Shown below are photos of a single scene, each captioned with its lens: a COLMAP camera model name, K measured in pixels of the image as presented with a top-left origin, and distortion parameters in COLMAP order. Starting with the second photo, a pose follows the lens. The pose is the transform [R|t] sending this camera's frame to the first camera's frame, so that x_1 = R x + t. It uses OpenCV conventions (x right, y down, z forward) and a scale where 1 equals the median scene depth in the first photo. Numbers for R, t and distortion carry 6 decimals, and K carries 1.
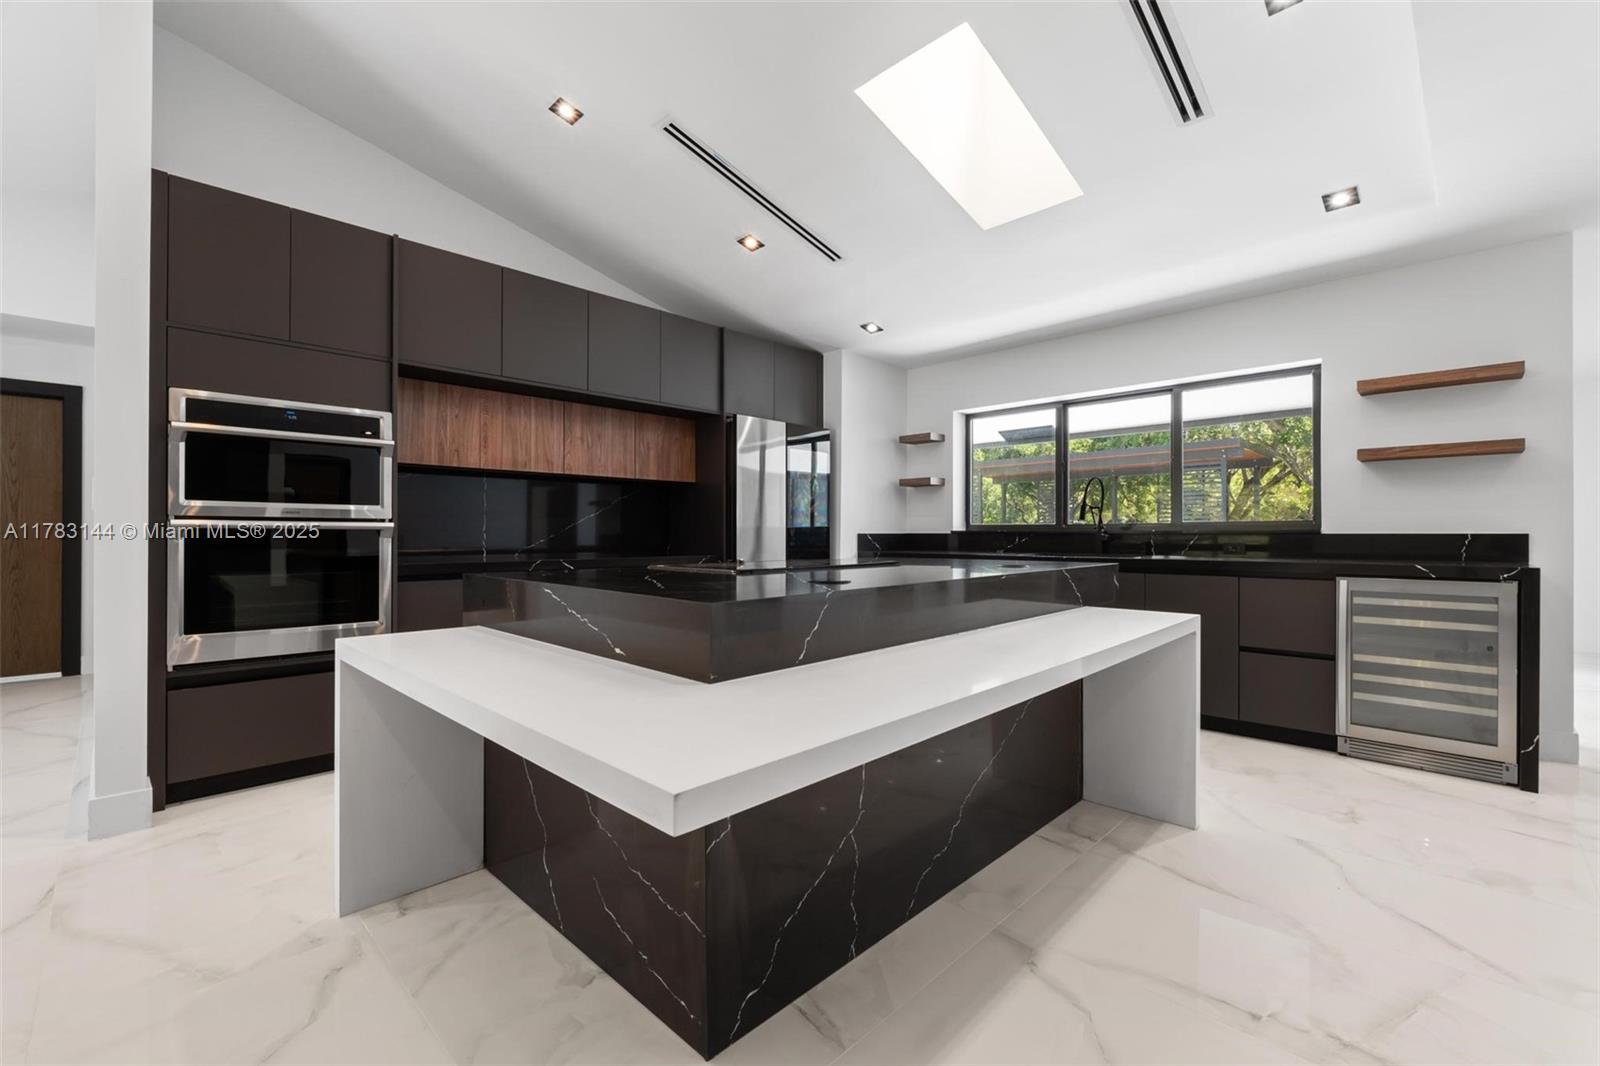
lens RADIAL K [[687.5, 0, 805.2], [0, 687.5, 535.6], [0, 0, 1]] dist [0.001459, -0.000907]
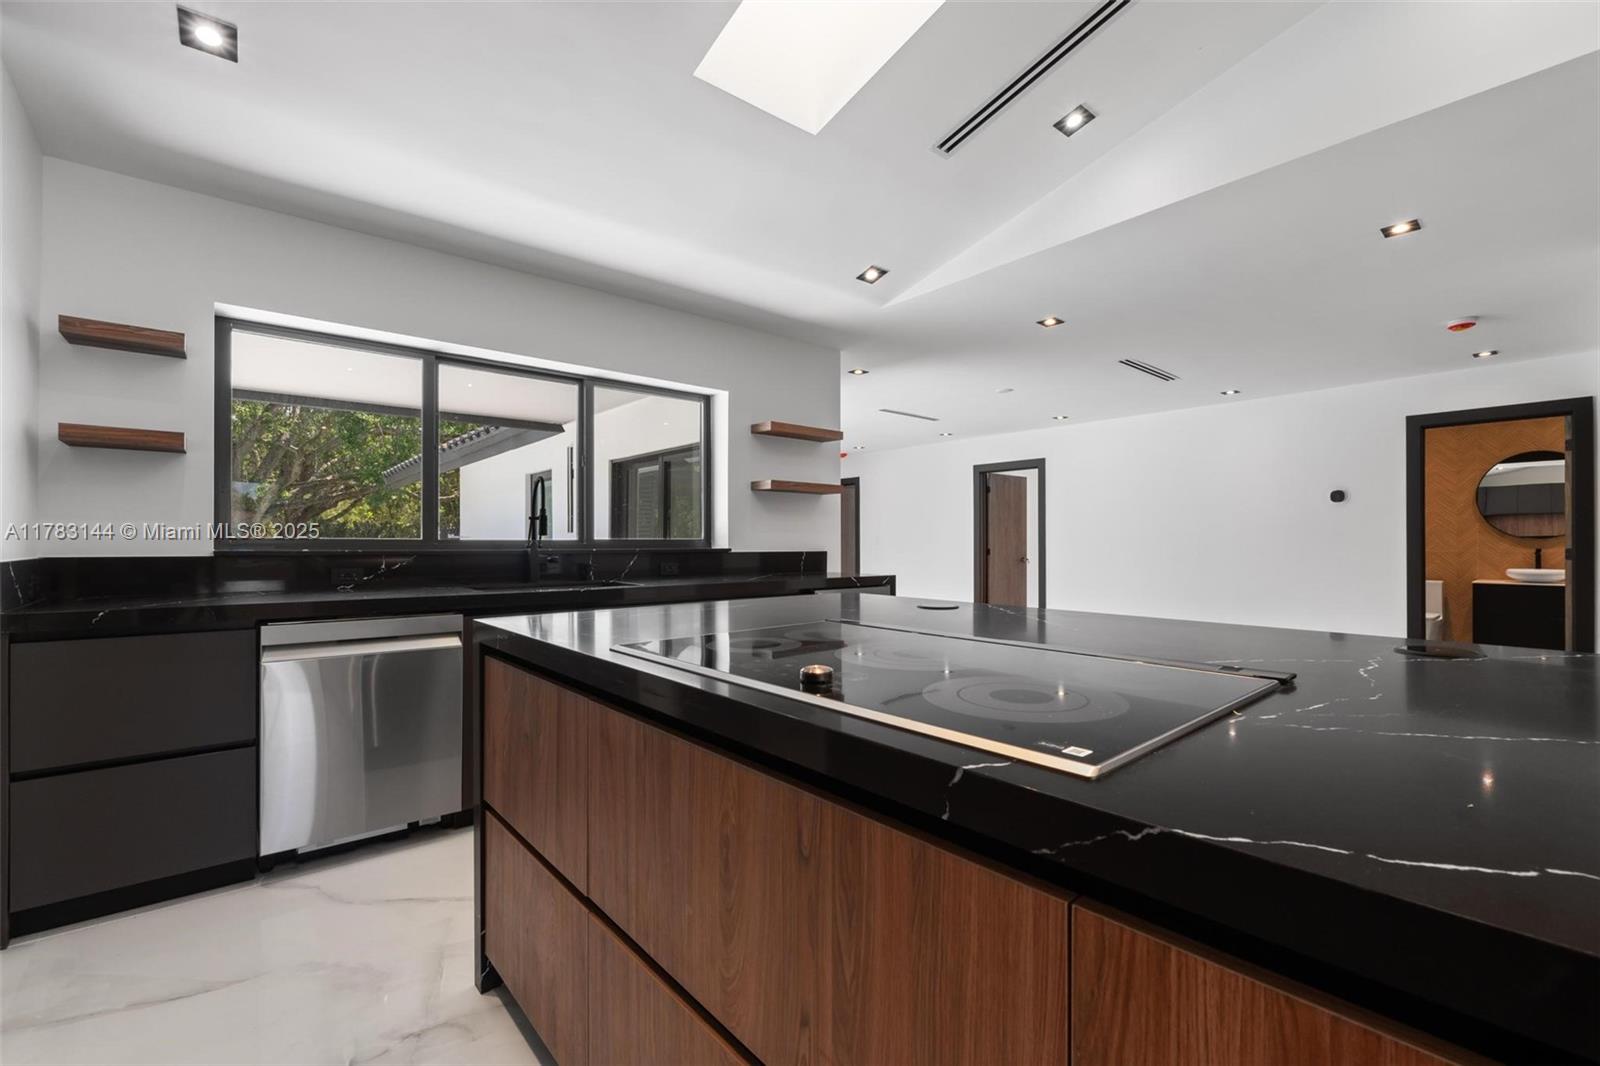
lens RADIAL K [[687.5, 0, 816.0], [0, 687.5, 546.1], [0, 0, 1]] dist [0.001459, -0.000907]
pose [[0.077538, -0.004617, 0.996979, -0.312588], [0.000367, 0.999989, 0.004603, -0.017130], [-0.996989, 0.000009, 0.077539, 0.734324]]
